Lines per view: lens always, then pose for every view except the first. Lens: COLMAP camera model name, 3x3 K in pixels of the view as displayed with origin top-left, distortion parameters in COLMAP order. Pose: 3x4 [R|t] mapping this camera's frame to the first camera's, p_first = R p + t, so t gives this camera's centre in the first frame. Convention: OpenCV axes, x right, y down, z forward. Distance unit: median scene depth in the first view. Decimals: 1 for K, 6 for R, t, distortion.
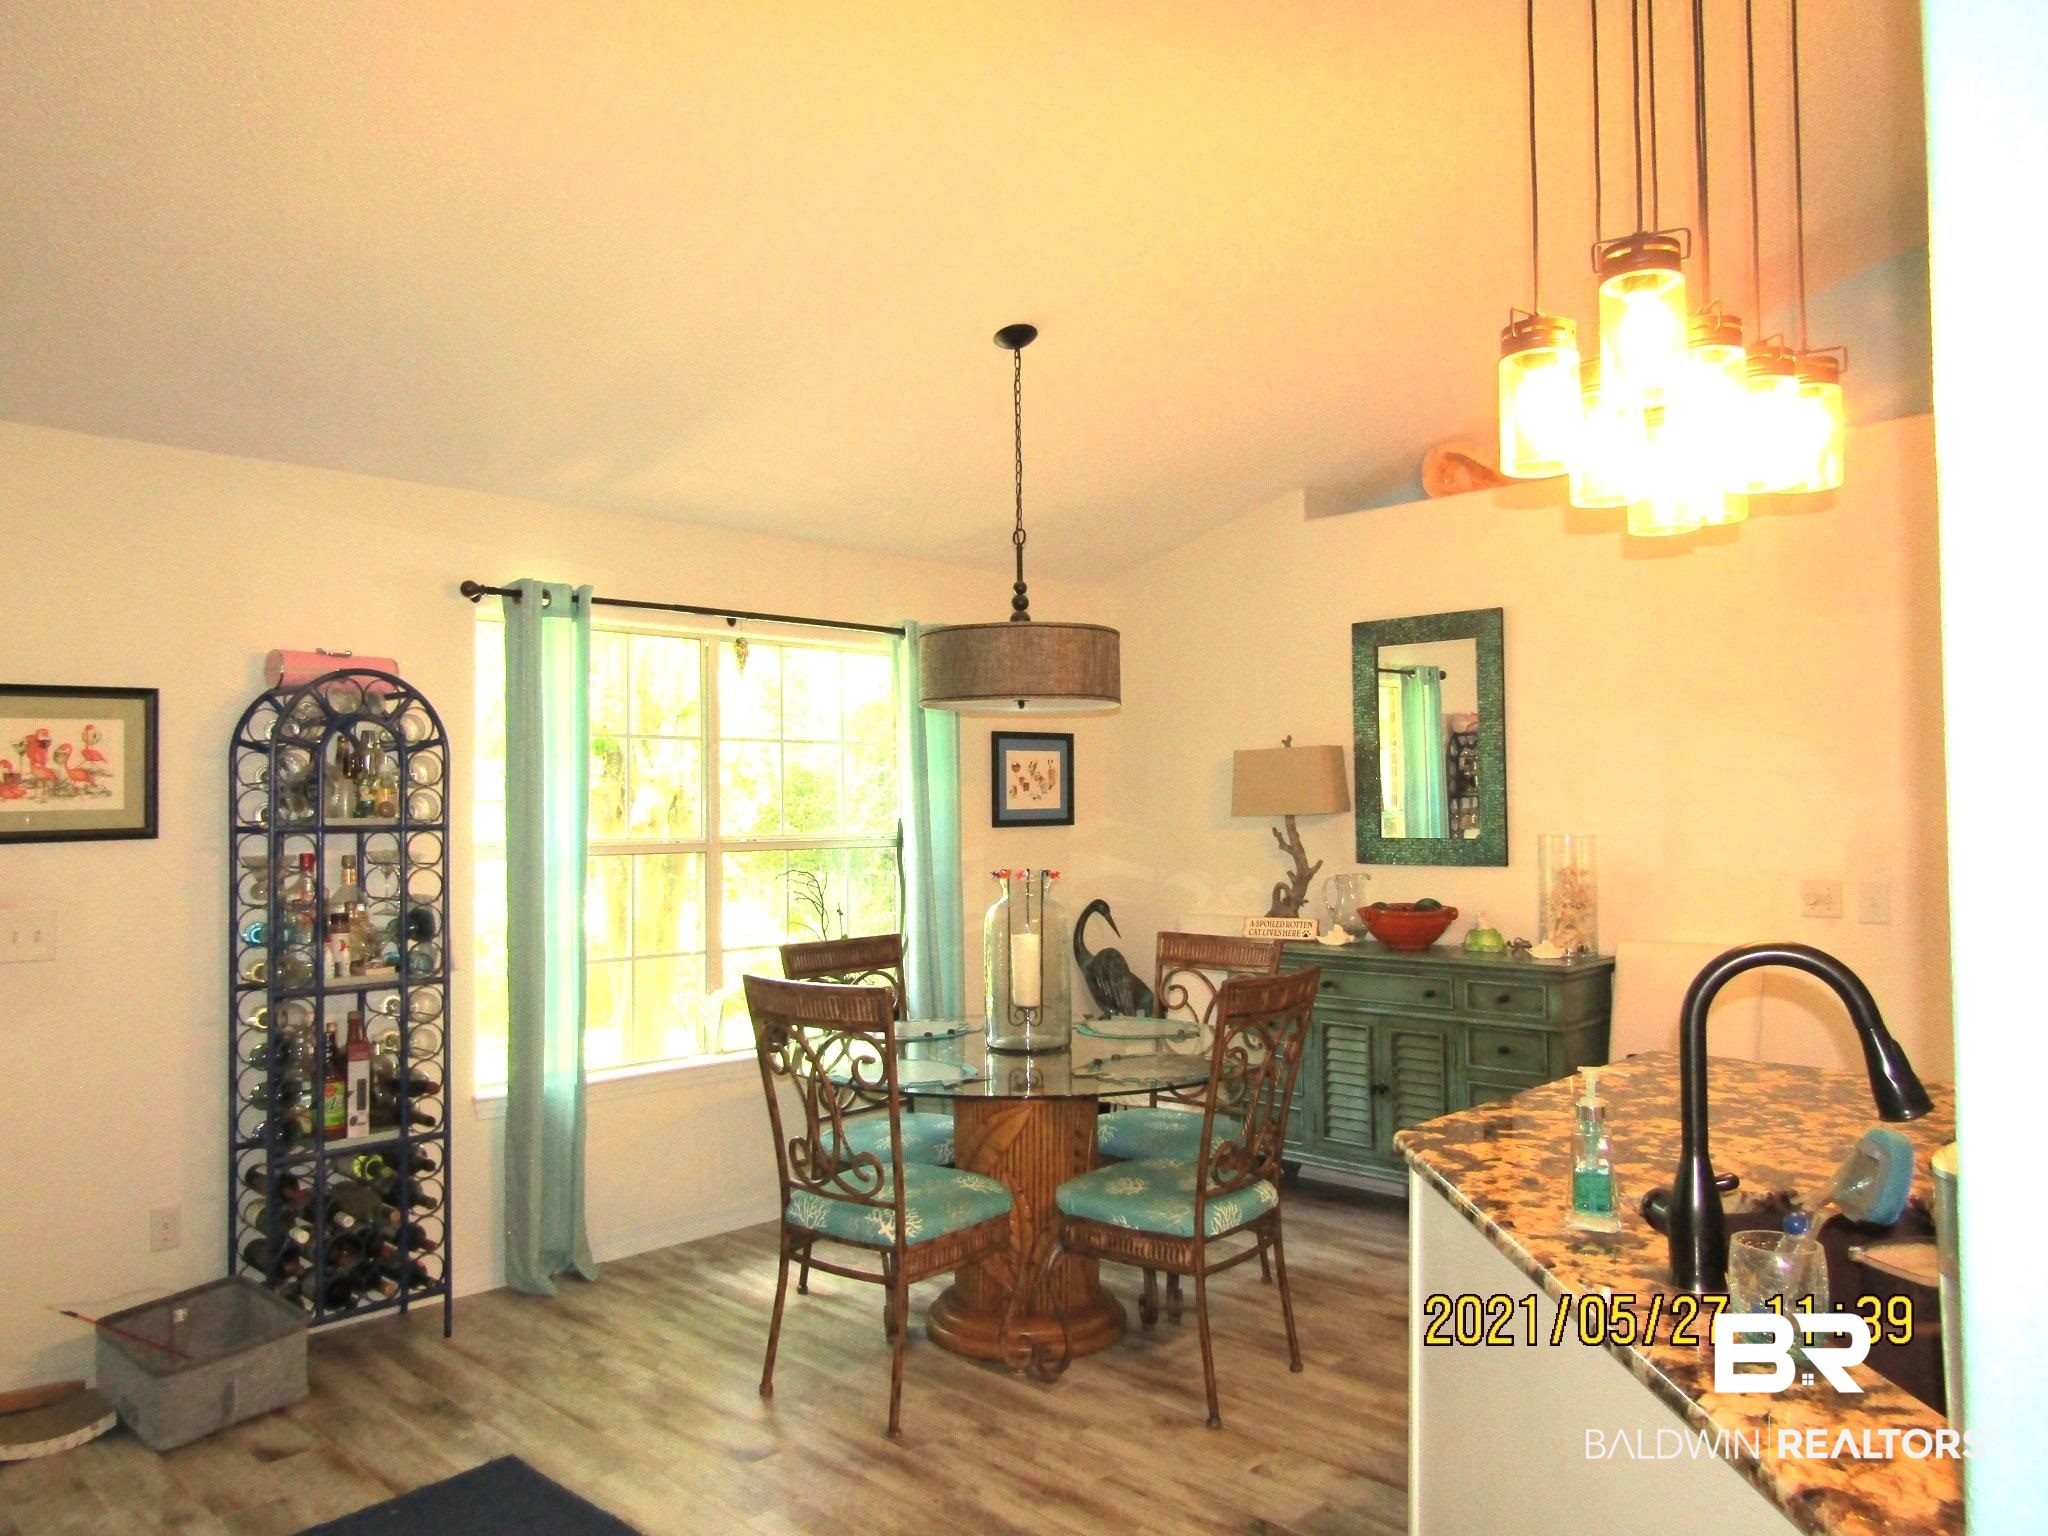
lens RADIAL K [[1464.0, 0, 1029.7], [0, 1464.0, 767.0], [0, 0, 1]] dist [-0.007542, 0.000530]
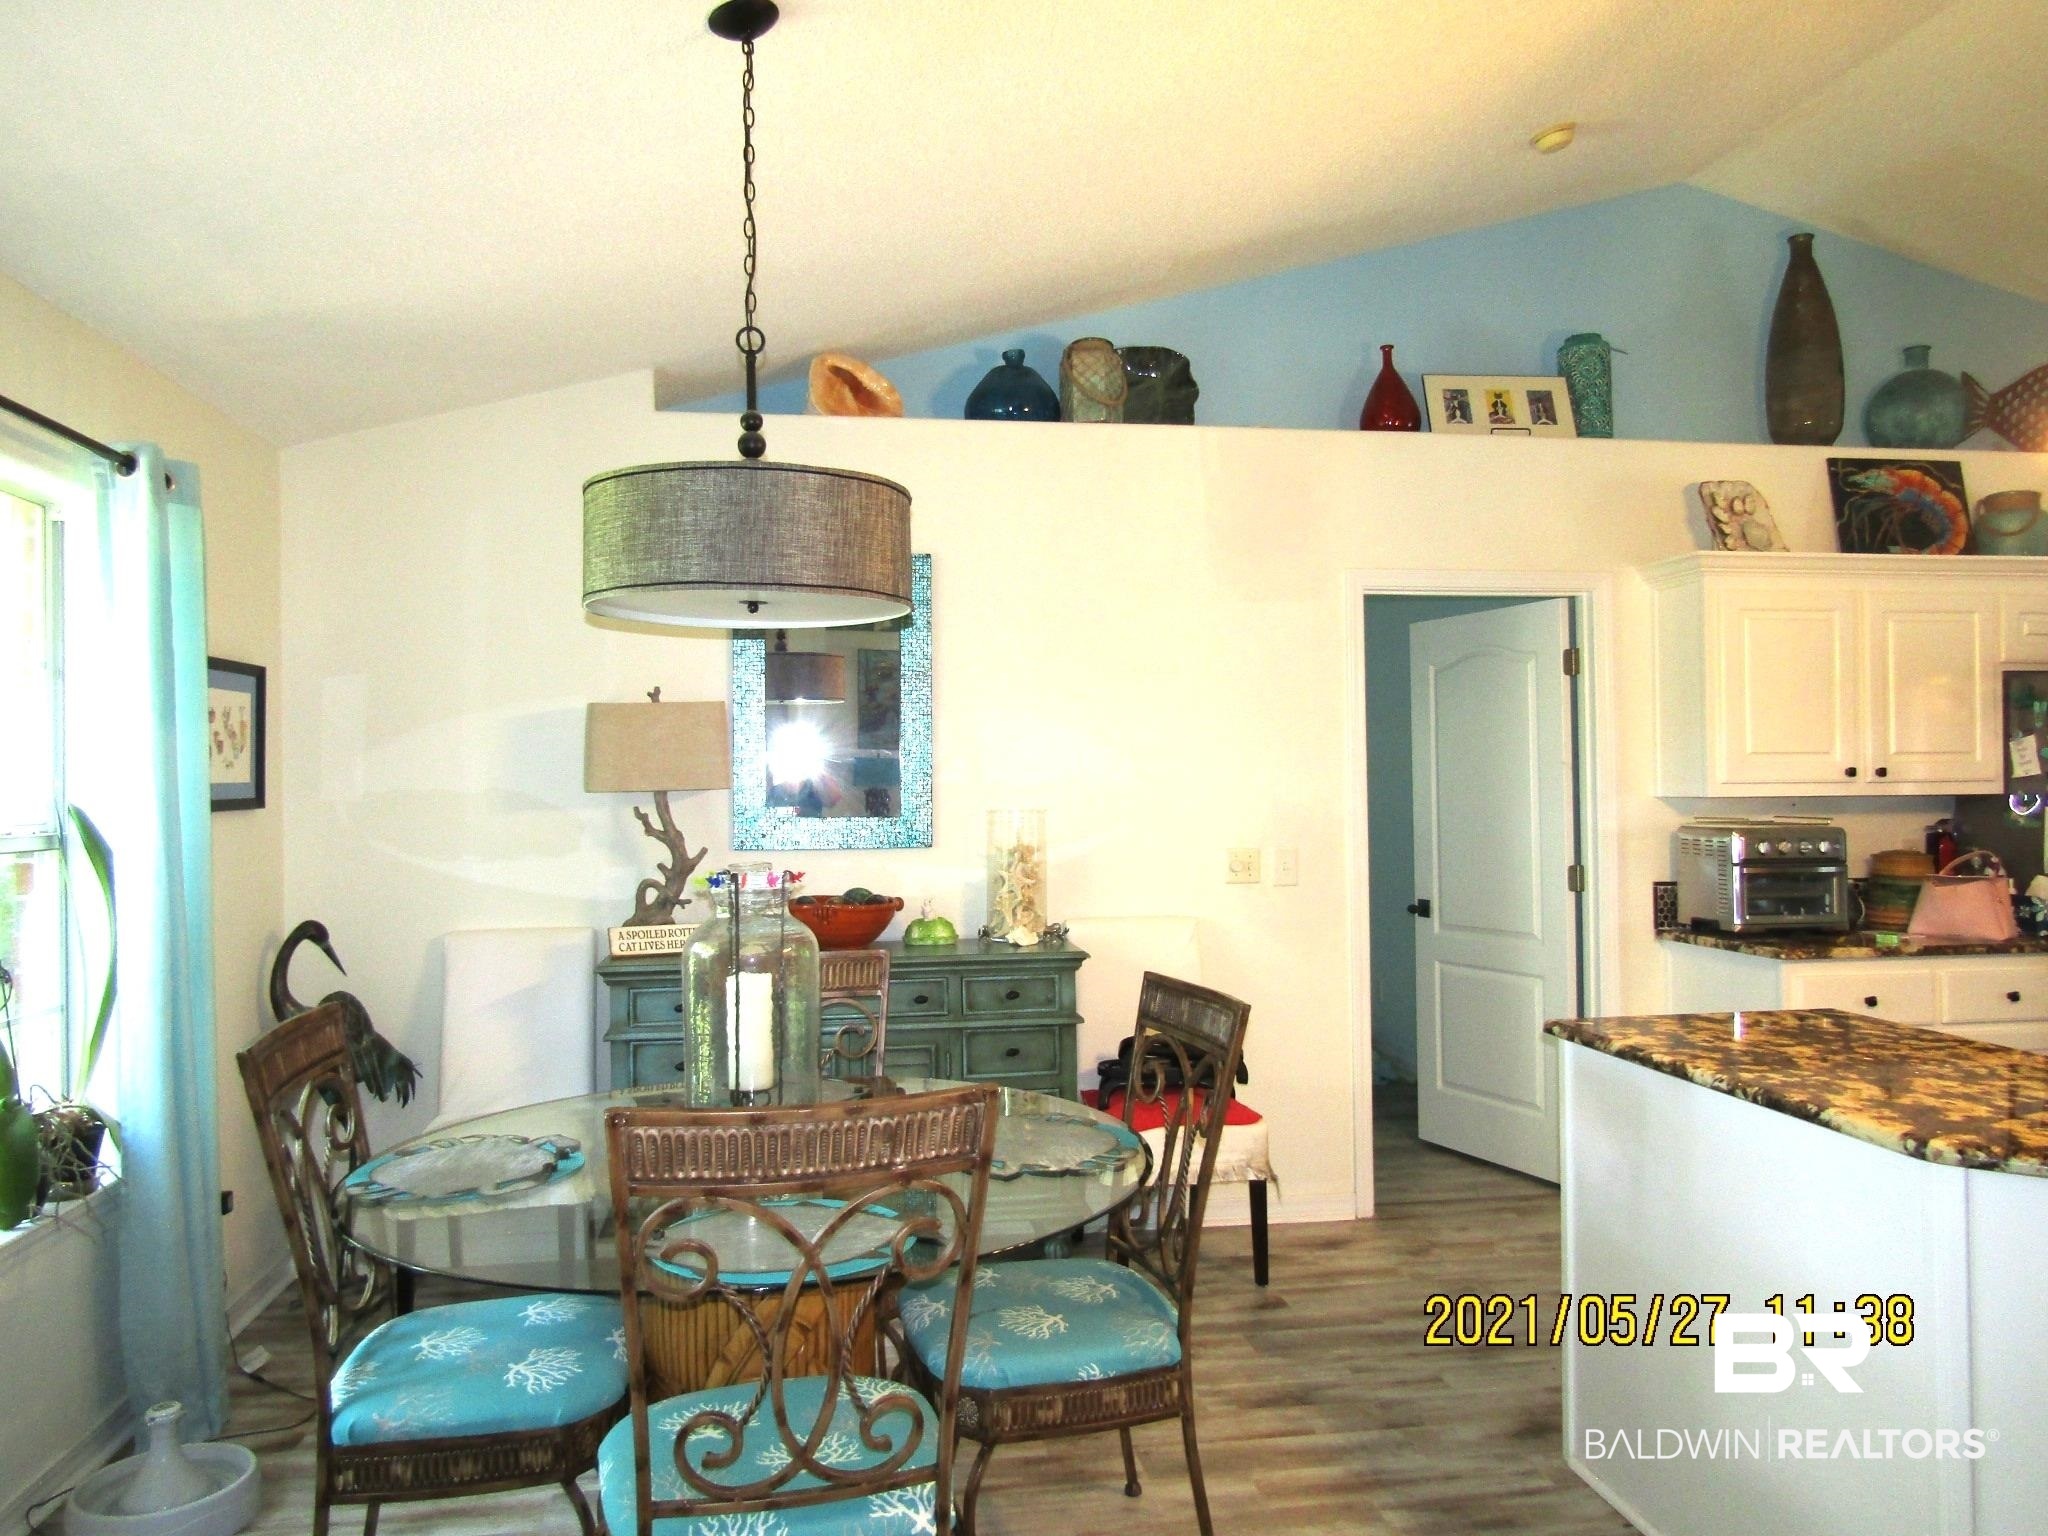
lens RADIAL K [[1464.0, 0, 1029.7], [0, 1464.0, 767.0], [0, 0, 1]] dist [-0.007542, 0.000530]
pose [[0.600861, 0.010841, 0.799280, -0.347274], [-0.017960, 0.999839, -0.000060, 0.018755], [-0.799152, -0.014320, 0.600959, 0.421631]]
